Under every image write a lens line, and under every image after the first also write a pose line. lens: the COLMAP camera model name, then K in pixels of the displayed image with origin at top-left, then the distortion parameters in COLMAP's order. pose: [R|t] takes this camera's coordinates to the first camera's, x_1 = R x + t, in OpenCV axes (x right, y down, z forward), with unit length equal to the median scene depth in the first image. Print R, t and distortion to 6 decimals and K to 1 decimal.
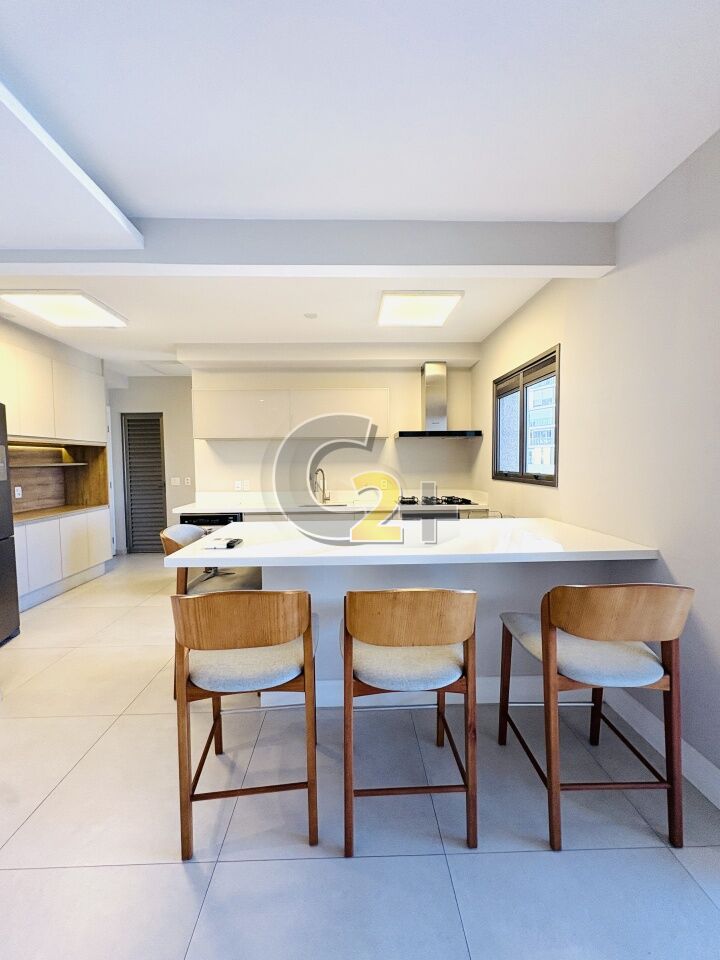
lens RADIAL K [[377.6, 0, 345.3], [0, 377.6, 483.1], [0, 0, 1]] dist [-0.001000, -0.000116]
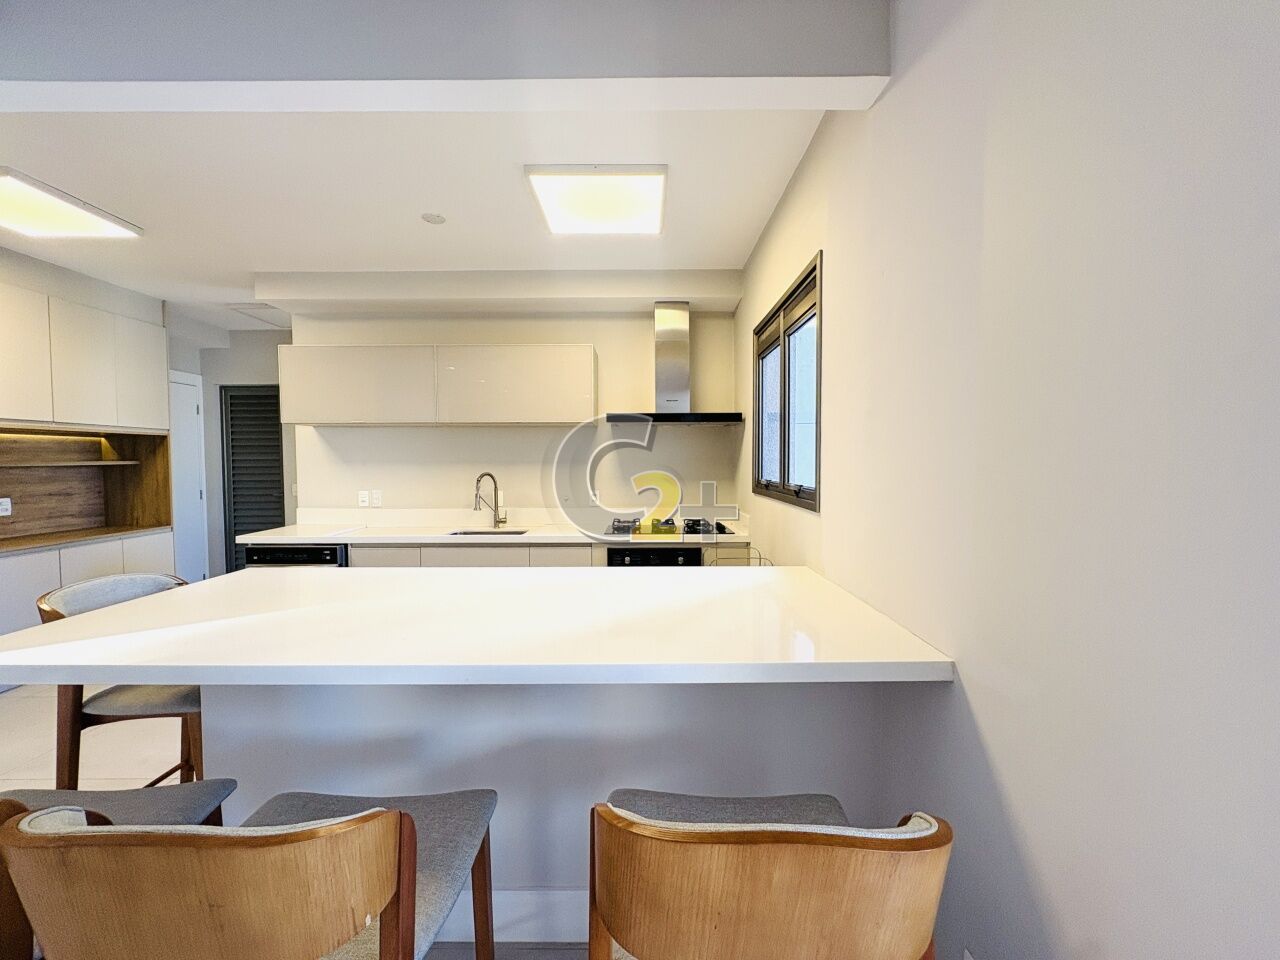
lens RADIAL K [[507.4, 0, 641.7], [0, 507.4, 481.7], [0, 0, 1]] dist [-0.000303, -0.000237]
pose [[0.999571, 0.008104, -0.028142, 0.209176], [-0.008562, 0.999833, -0.016167, -0.012027], [0.028006, 0.016401, 0.999473, 0.166941]]
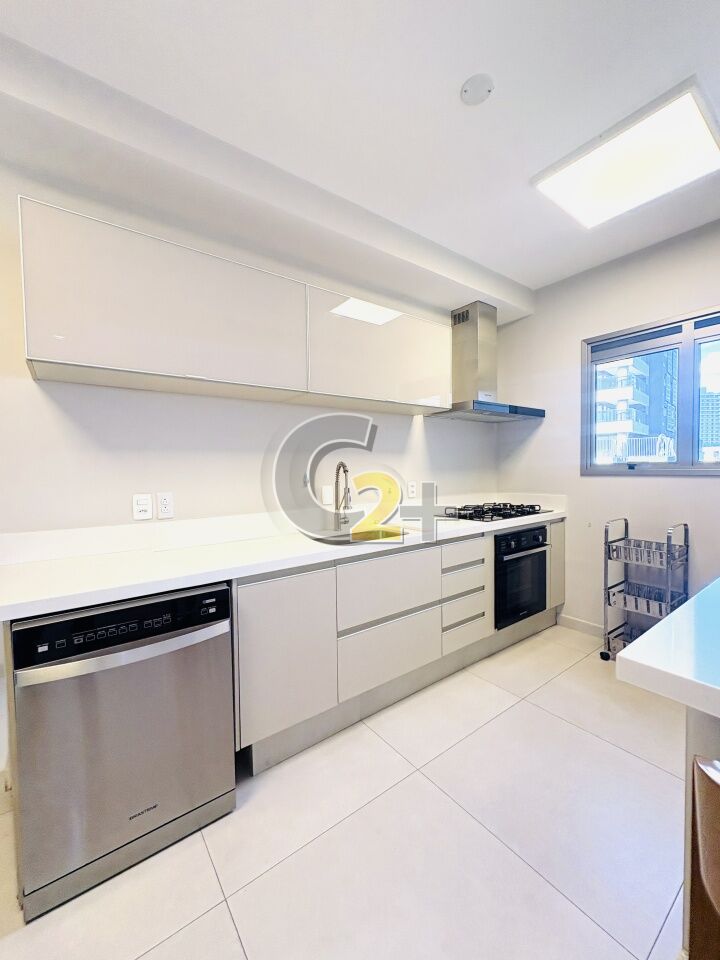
lens RADIAL K [[377.6, 0, 345.3], [0, 377.6, 483.1], [0, 0, 1]] dist [-0.001000, -0.000116]
pose [[0.824109, -0.023567, 0.565940, -0.349006], [0.045146, 0.998688, -0.024152, 0.001748], [-0.564629, 0.045454, 0.824092, 0.584115]]
